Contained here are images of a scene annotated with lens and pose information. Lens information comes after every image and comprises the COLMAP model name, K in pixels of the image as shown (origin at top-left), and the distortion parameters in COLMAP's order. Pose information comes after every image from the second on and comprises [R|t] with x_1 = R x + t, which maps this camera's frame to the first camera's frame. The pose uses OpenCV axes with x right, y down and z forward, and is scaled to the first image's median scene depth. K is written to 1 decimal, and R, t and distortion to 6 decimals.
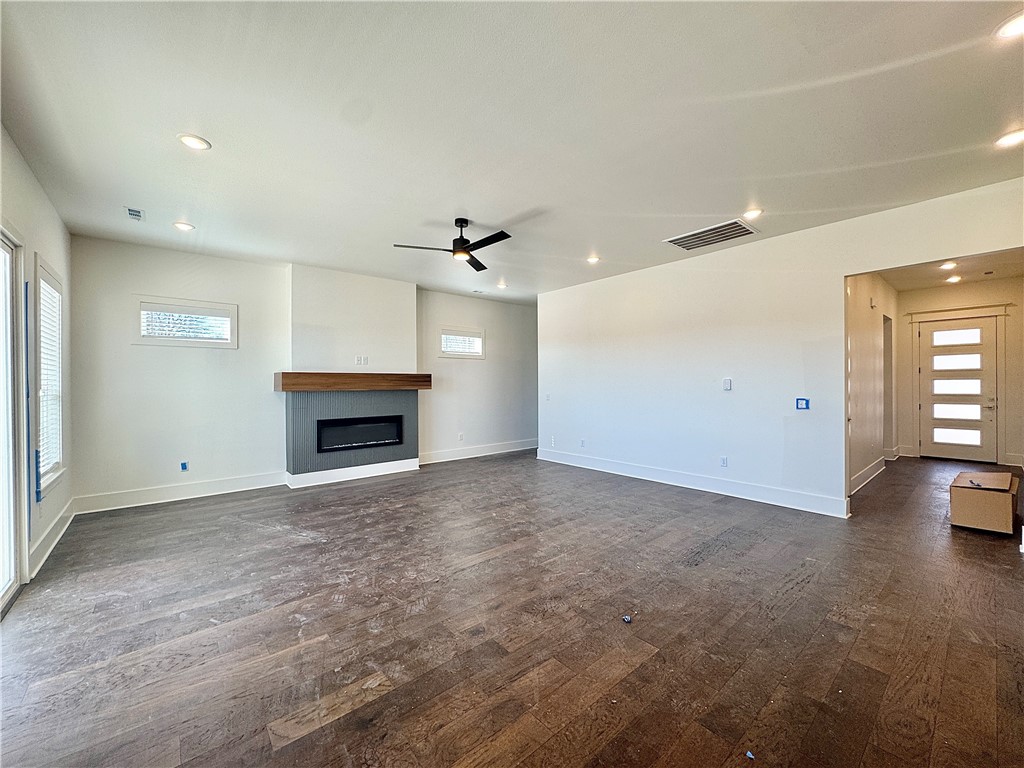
lens RADIAL K [[413.3, 0, 511.7], [0, 413.3, 383.9], [0, 0, 1]] dist [-0.006524, 0.000892]
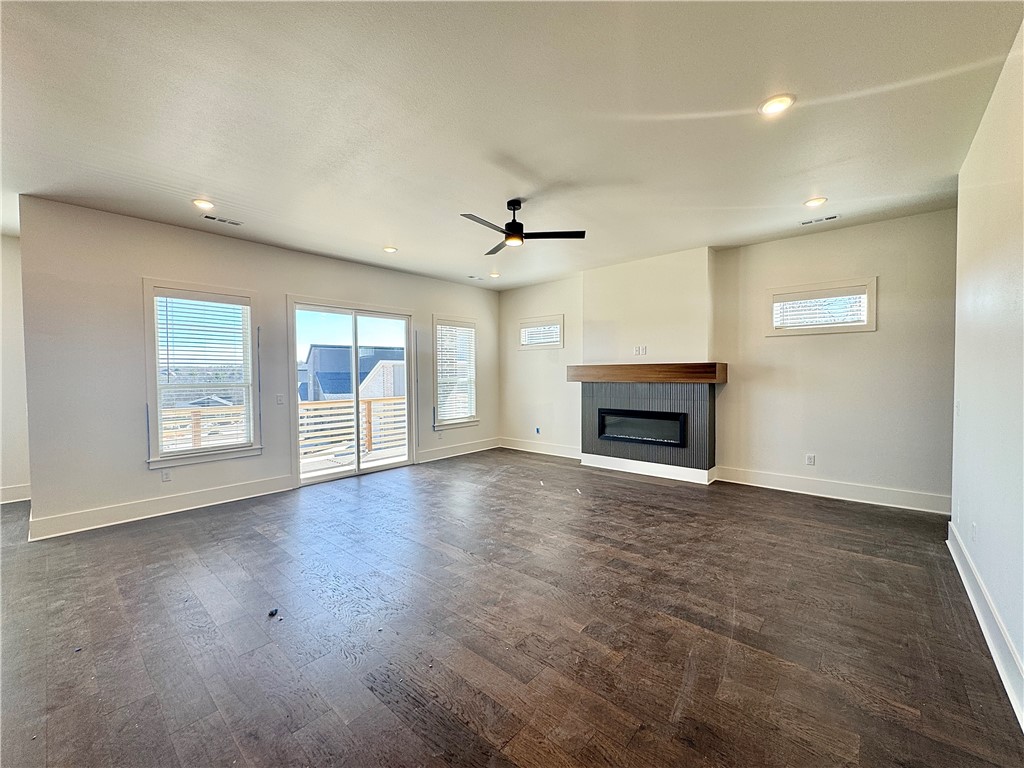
lens RADIAL K [[413.3, 0, 504.5], [0, 413.3, 379.3], [0, 0, 1]] dist [-0.006524, 0.000892]
pose [[0.133920, 0.021027, -0.990769, 0.869615], [0.006325, 0.999736, 0.022072, -0.021736], [0.990972, -0.009223, 0.133752, 0.912480]]
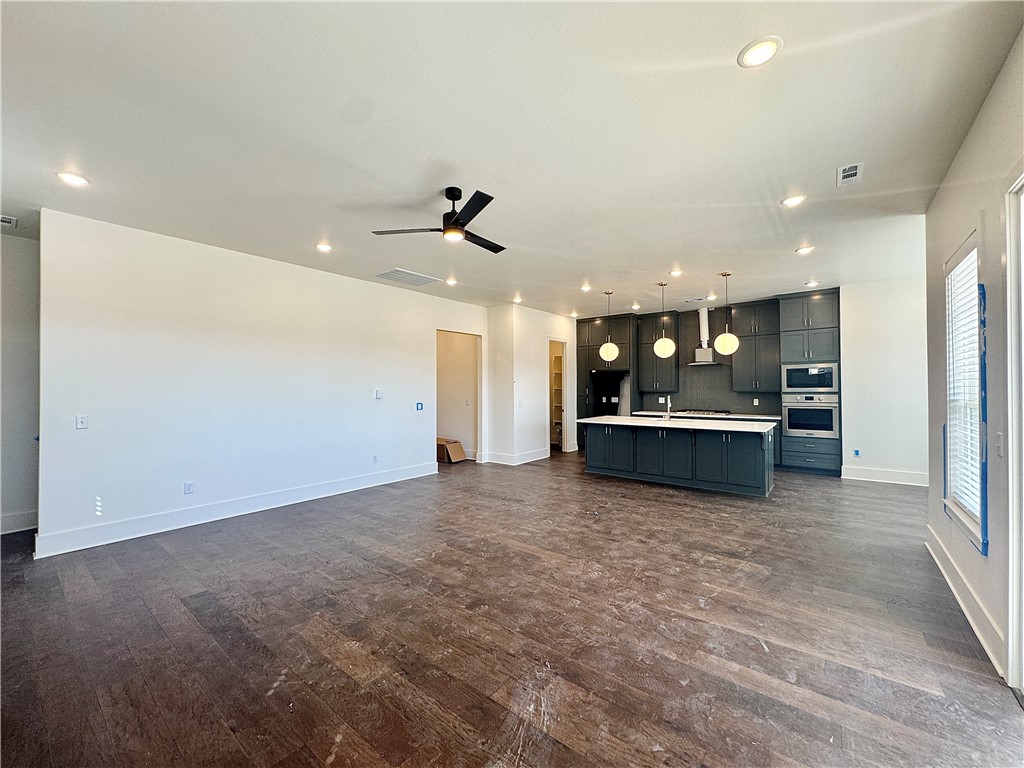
lens RADIAL K [[413.3, 0, 509.7], [0, 413.3, 384.4], [0, 0, 1]] dist [-0.006524, 0.000892]
pose [[-0.198692, 0.015831, 0.979934, -0.990110], [0.006323, 0.999869, -0.014871, -0.009548], [-0.980042, 0.003241, -0.198766, 1.130914]]
